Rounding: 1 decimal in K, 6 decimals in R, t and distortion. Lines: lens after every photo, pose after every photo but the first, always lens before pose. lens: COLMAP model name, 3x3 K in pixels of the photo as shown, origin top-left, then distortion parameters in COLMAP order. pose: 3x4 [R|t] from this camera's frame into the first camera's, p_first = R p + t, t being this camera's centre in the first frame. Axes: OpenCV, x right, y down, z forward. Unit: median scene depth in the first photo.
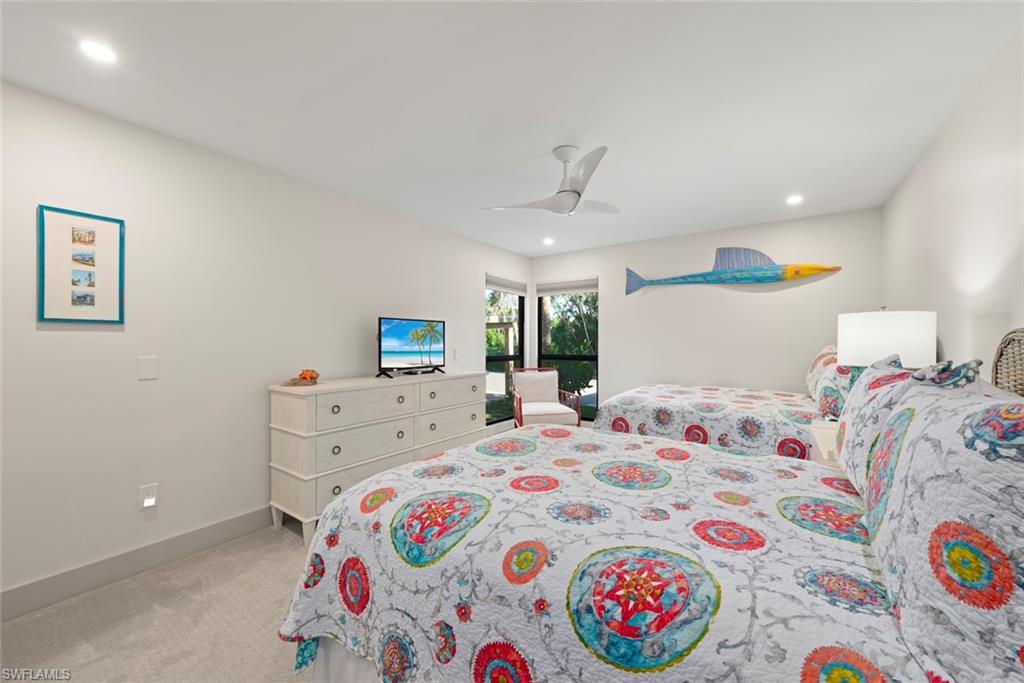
lens RADIAL K [[392.1, 0, 512.0], [0, 392.1, 341.5], [0, 0, 1]] dist [-0.001390, 0.000027]
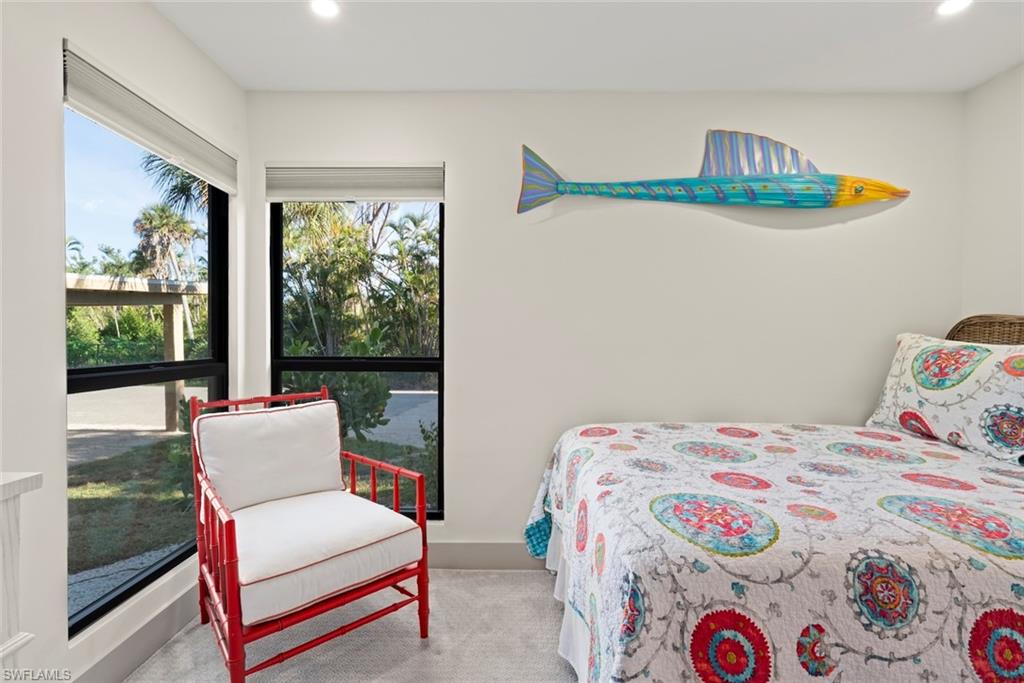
lens RADIAL K [[478.4, 0, 517.3], [0, 478.4, 338.2], [0, 0, 1]] dist [0.003517, 0.000320]
pose [[0.816628, -0.000429, 0.577164, -0.008141], [-0.004343, 0.999967, 0.006888, 0.017289], [-0.577148, -0.008131, 0.816599, 0.839150]]
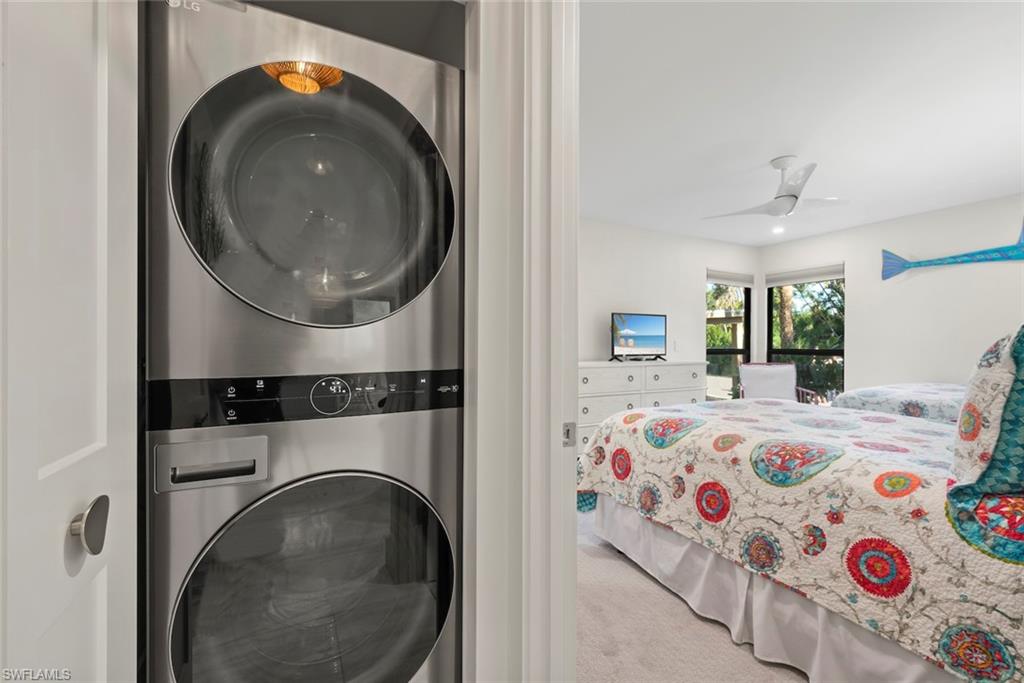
lens RADIAL K [[427.0, 0, 513.0], [0, 427.0, 338.8], [0, 0, 1]] dist [-0.000098, -0.000099]
pose [[0.879130, 0.001685, -0.476579, 0.029110], [-0.004159, 0.999983, -0.004138, 0.028138], [0.476564, 0.005620, 0.879122, -0.333141]]
